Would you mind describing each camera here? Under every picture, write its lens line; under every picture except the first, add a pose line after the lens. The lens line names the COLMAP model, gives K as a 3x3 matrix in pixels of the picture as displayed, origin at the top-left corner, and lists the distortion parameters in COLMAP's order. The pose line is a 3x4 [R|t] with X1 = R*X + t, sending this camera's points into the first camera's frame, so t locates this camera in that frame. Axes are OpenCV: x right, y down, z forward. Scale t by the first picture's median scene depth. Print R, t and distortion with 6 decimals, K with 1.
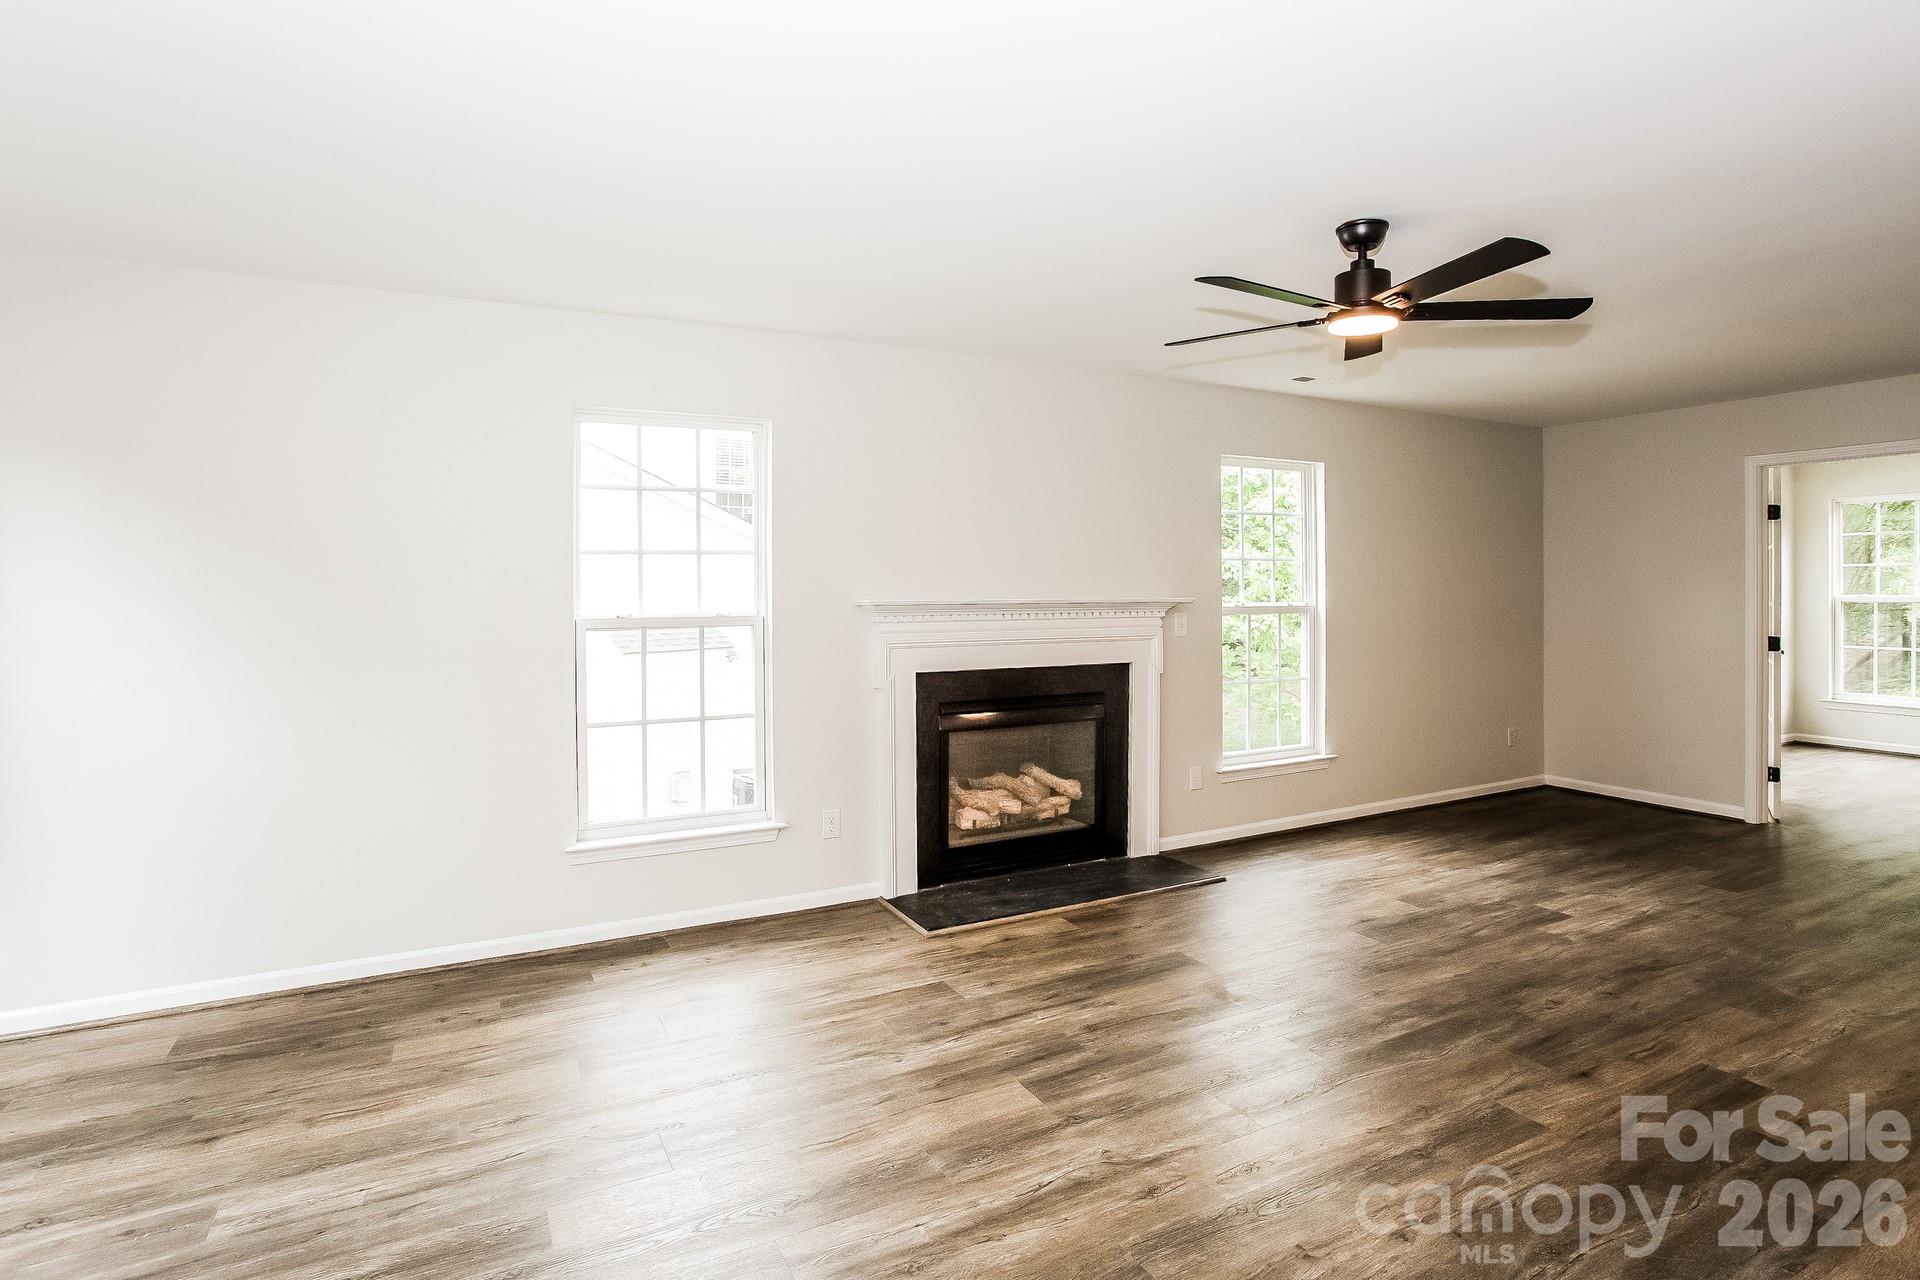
lens RADIAL K [[992.2, 0, 950.3], [0, 992.2, 587.6], [0, 0, 1]] dist [-0.049092, 0.023592]
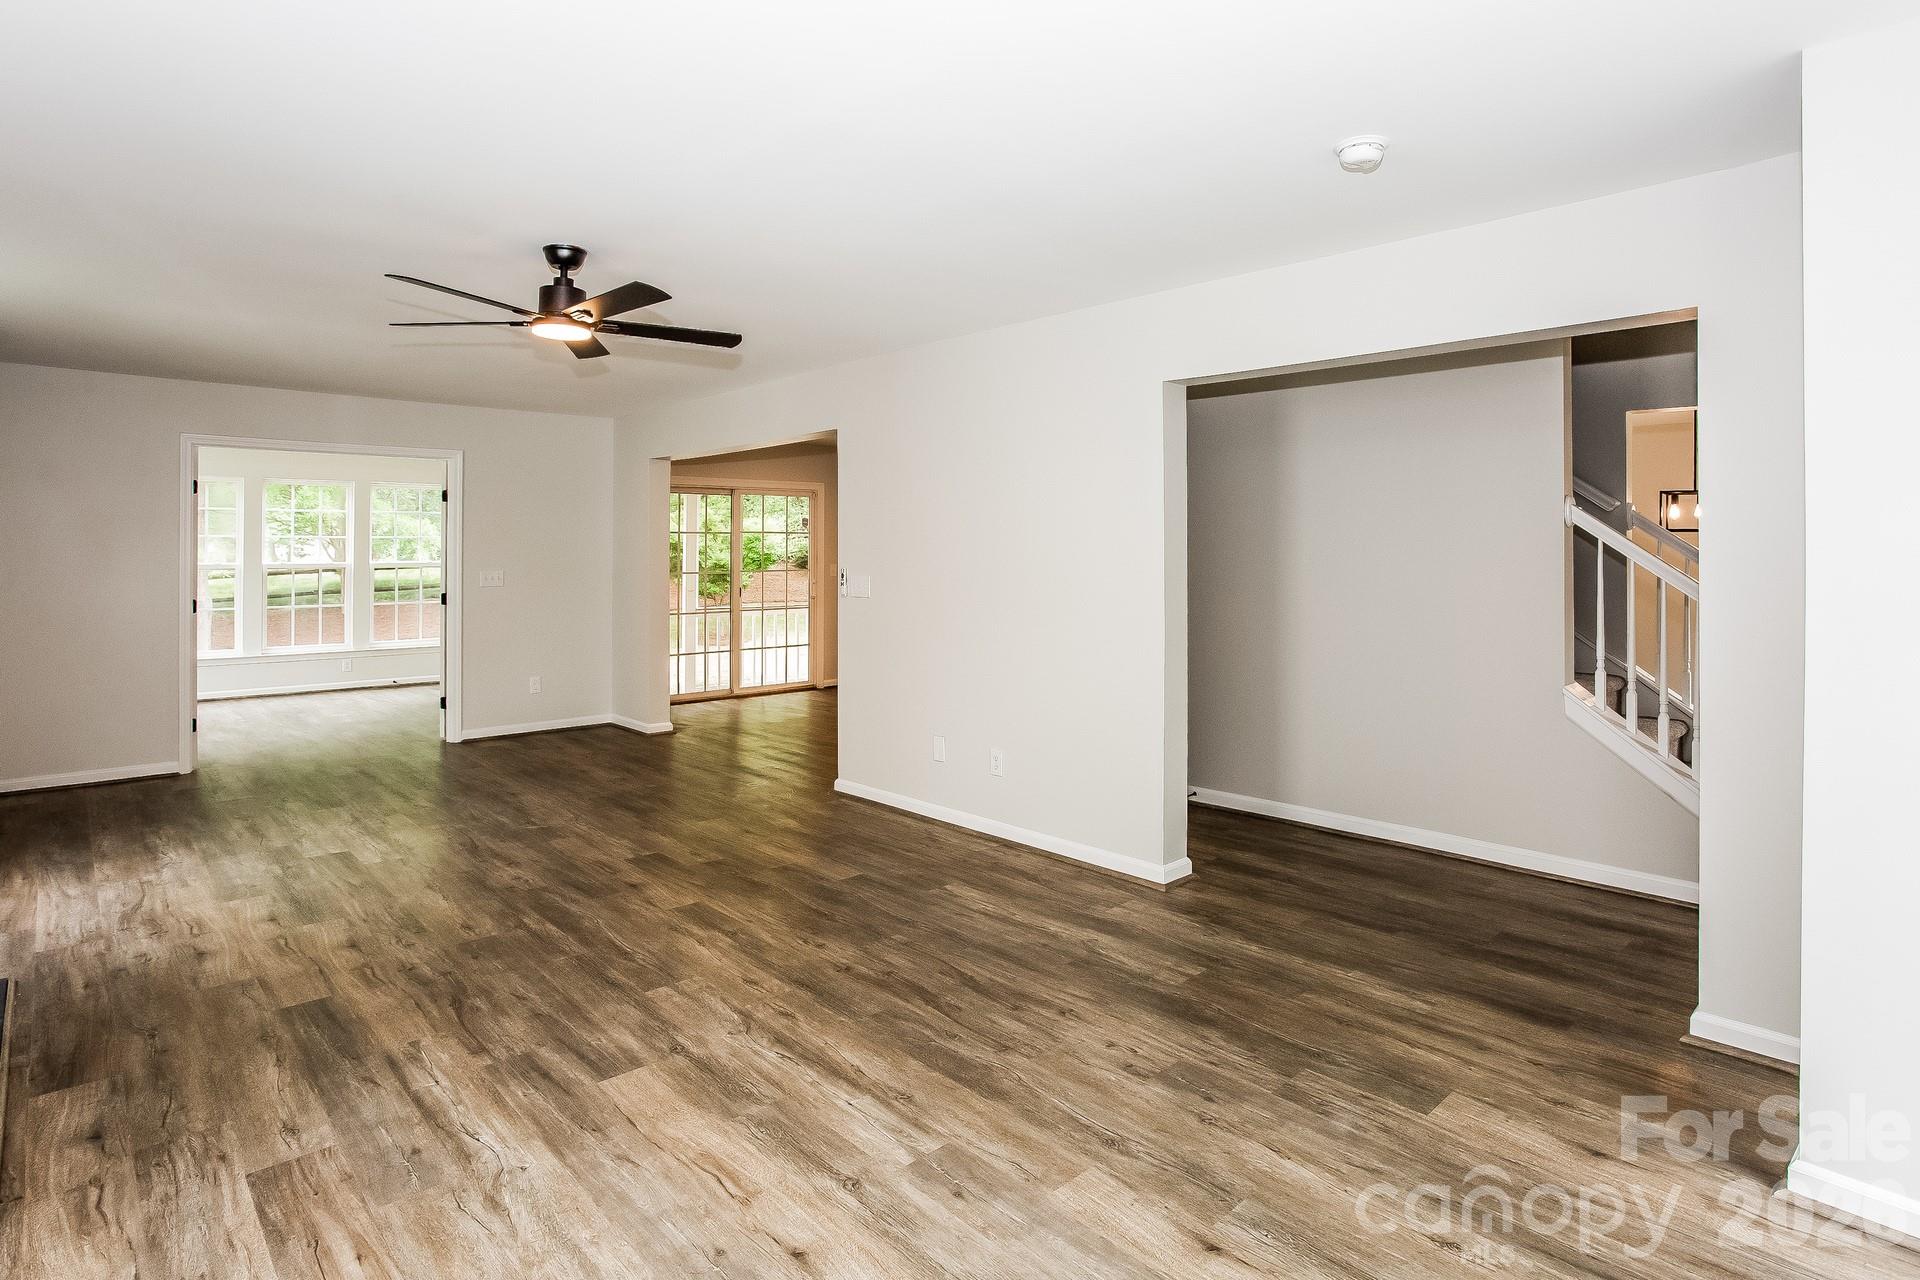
lens RADIAL K [[992.2, 0, 950.3], [0, 992.2, 587.6], [0, 0, 1]] dist [-0.049092, 0.023592]
pose [[-0.269833, -0.021793, 0.962661, -0.653965], [-0.001720, 0.999753, 0.022150, 0.008541], [-0.962906, 0.004321, -0.269803, 0.668312]]
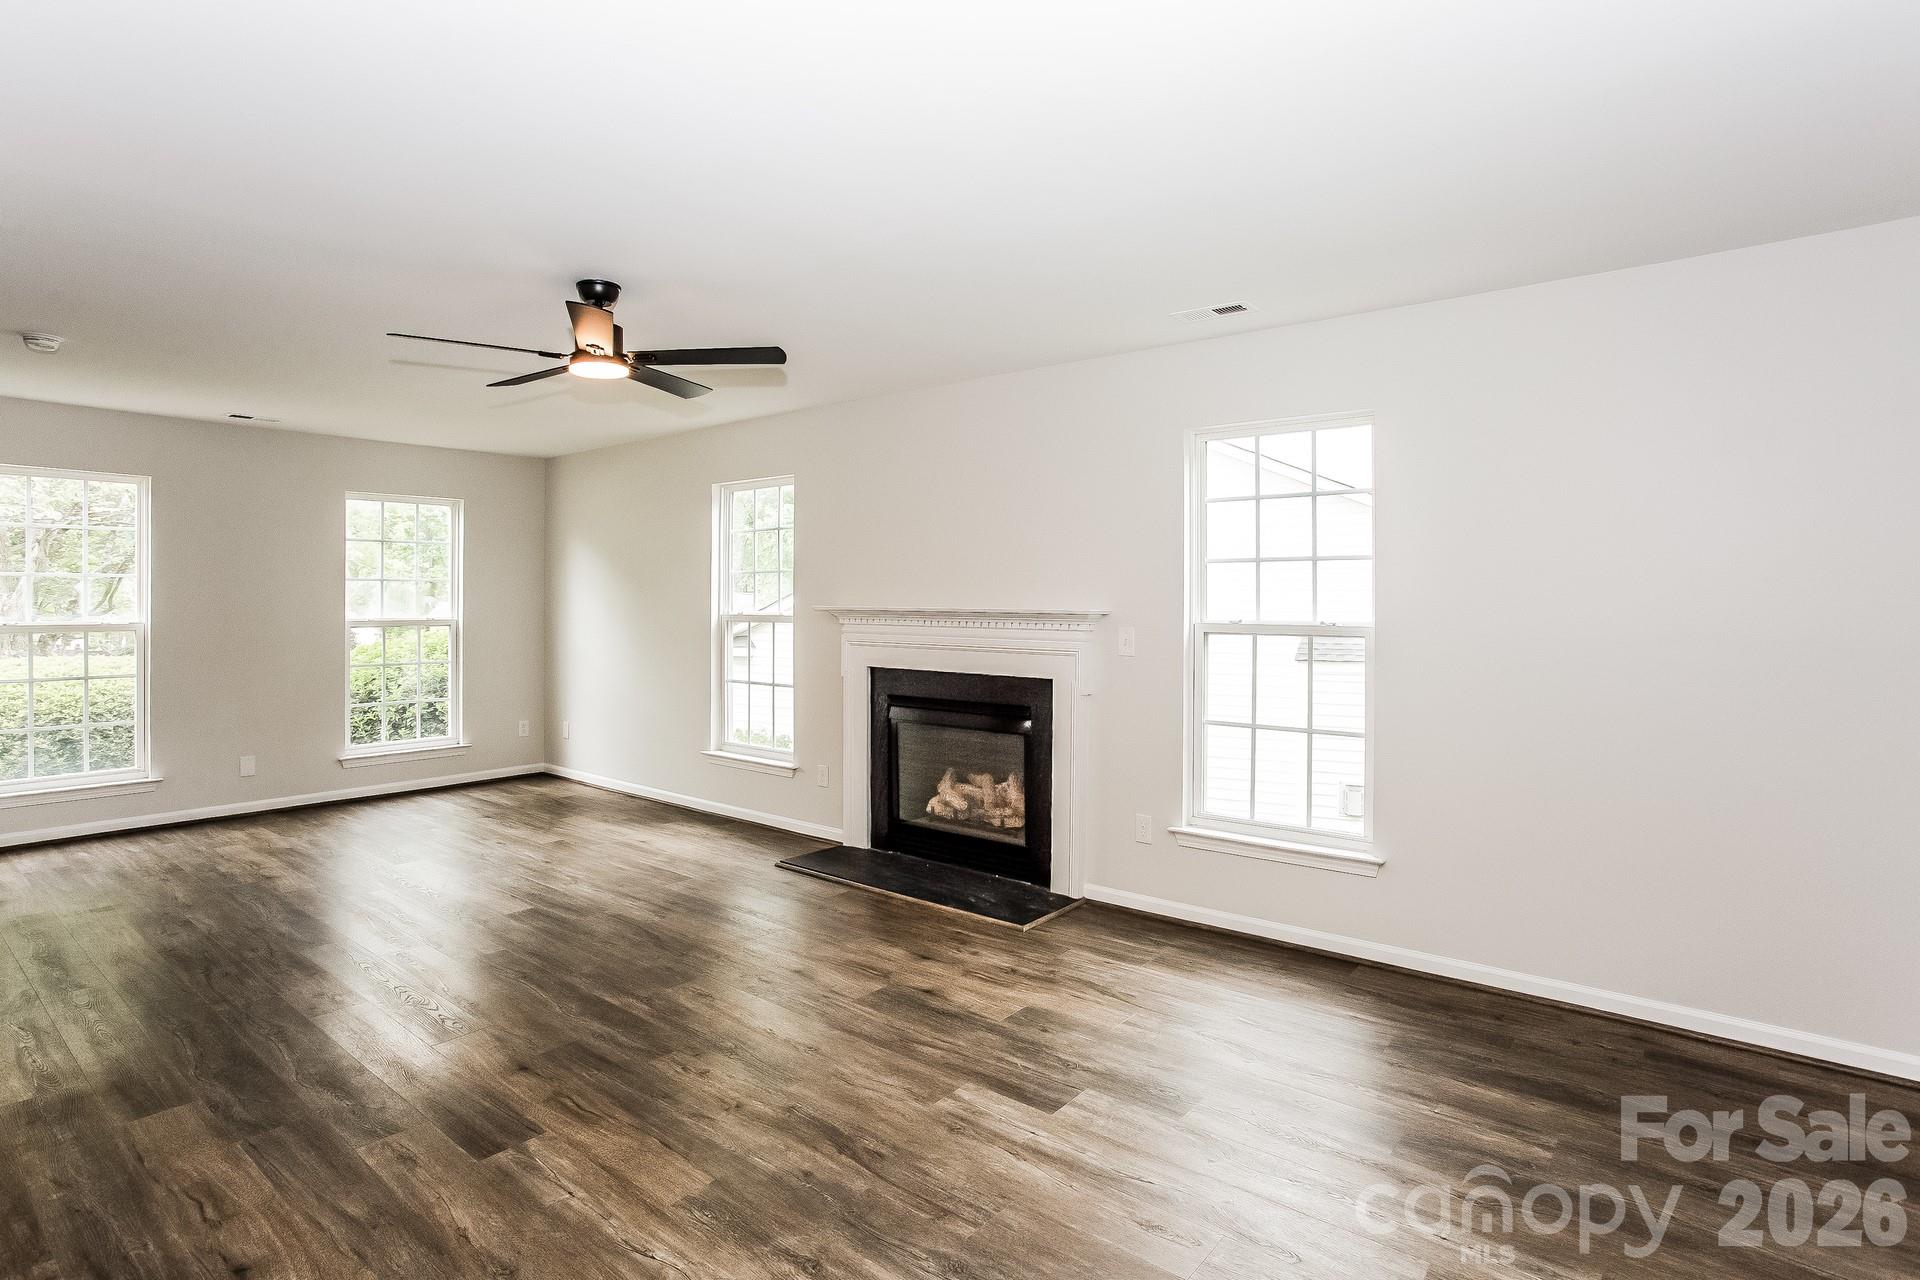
lens RADIAL K [[966.4, 0, 910.3], [0, 966.4, 637.9], [0, 0, 1]] dist [0.003329, 0.000200]
pose [[0.365803, 0.042985, -0.929699, 1.245643], [0.000640, 0.998921, 0.046437, -0.003465], [0.930692, -0.017582, 0.365381, 0.724340]]
